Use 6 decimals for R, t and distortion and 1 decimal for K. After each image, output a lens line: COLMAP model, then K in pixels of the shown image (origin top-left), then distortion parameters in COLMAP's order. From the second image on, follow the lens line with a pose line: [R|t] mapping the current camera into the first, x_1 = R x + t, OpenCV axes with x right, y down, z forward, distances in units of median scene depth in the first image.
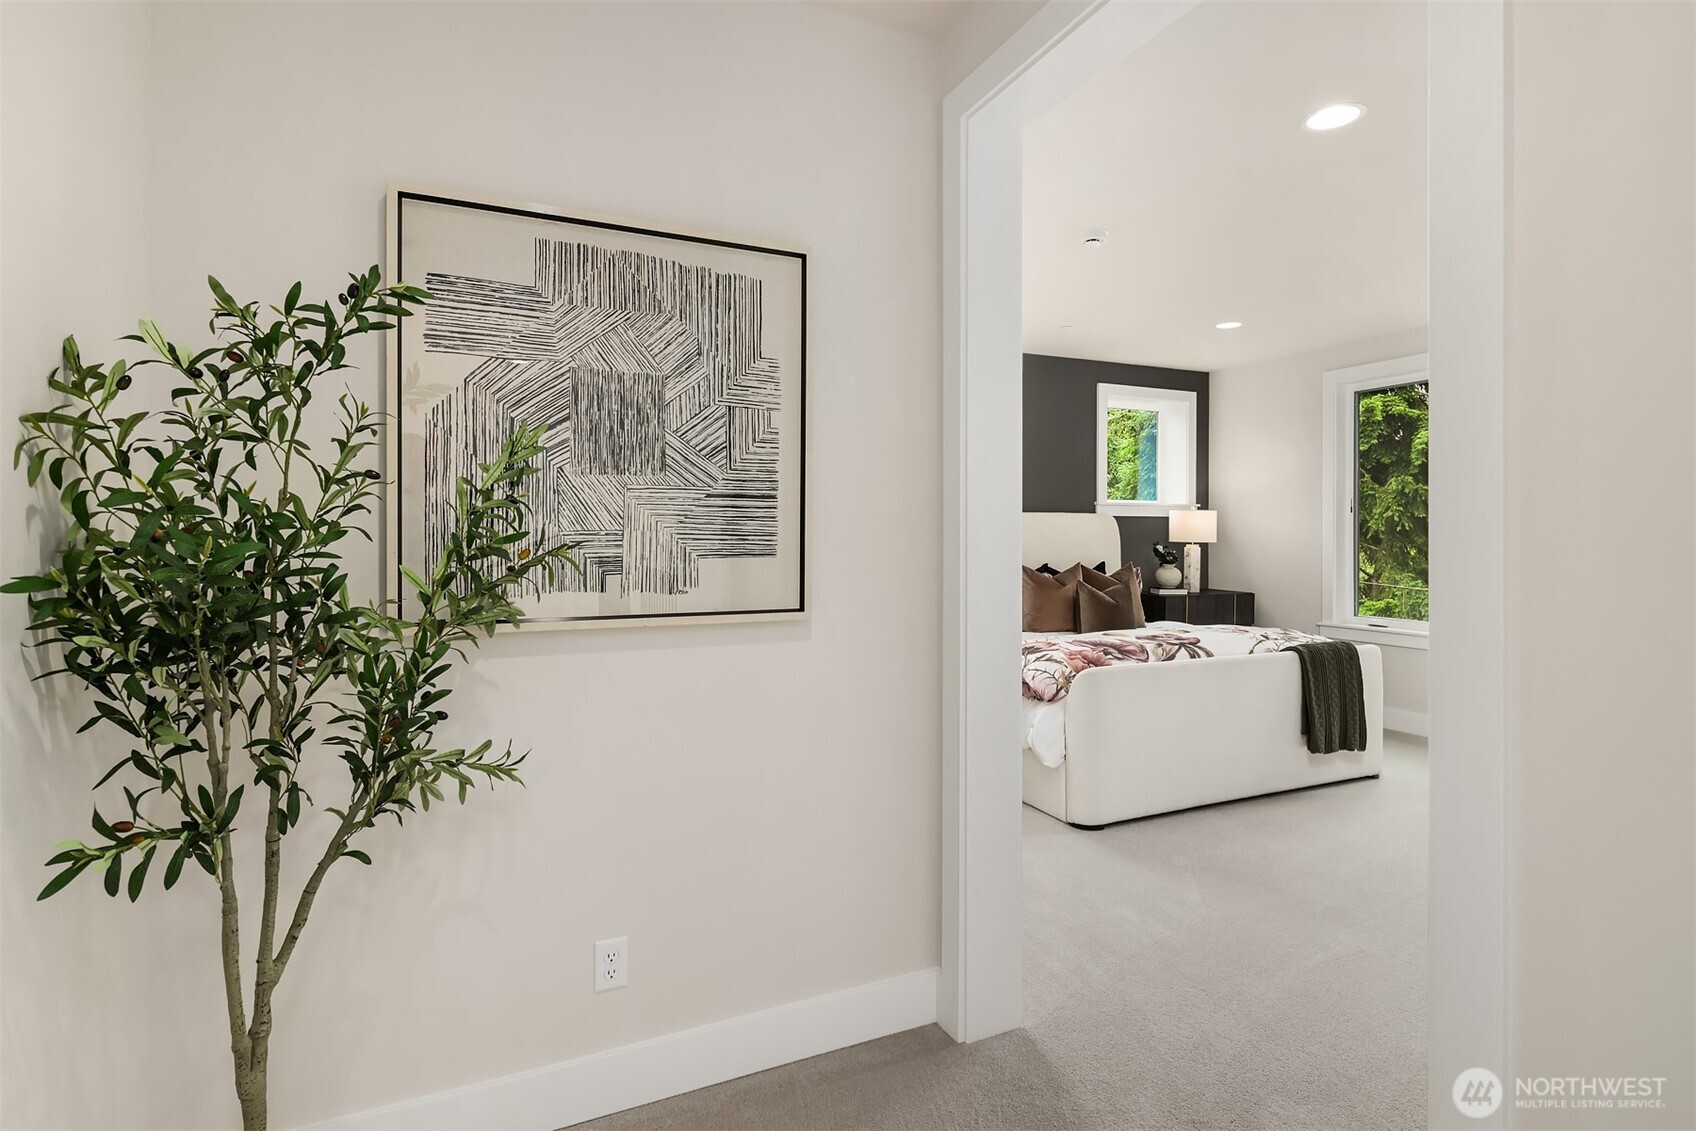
lens RADIAL K [[839.3, 0, 851.5], [0, 839.3, 537.1], [0, 0, 1]] dist [-0.000711, 0.000299]
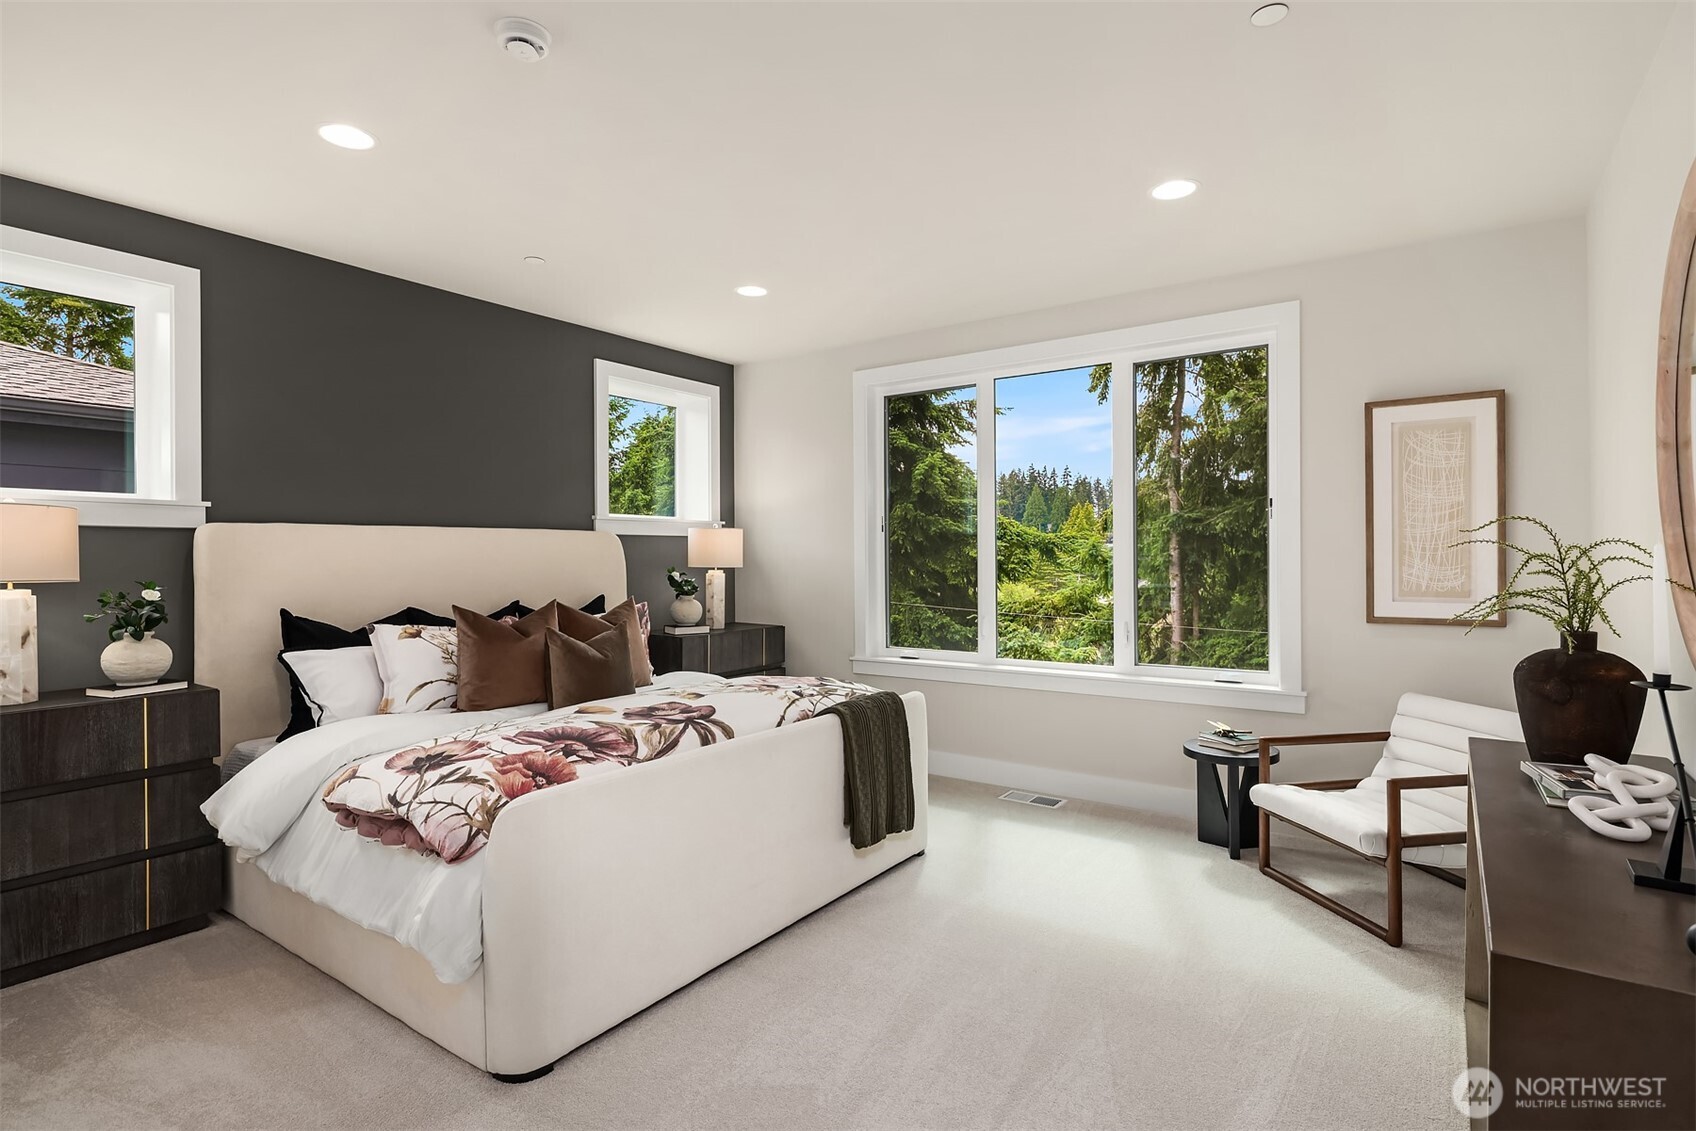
lens RADIAL K [[833.5, 0, 852.2], [0, 833.5, 560.1], [0, 0, 1]] dist [0.000835, -0.000388]
pose [[0.863184, -0.008497, 0.504818, 0.140337], [0.009105, 0.999958, 0.001262, -0.001054], [-0.504807, 0.003507, 0.863225, 0.293081]]
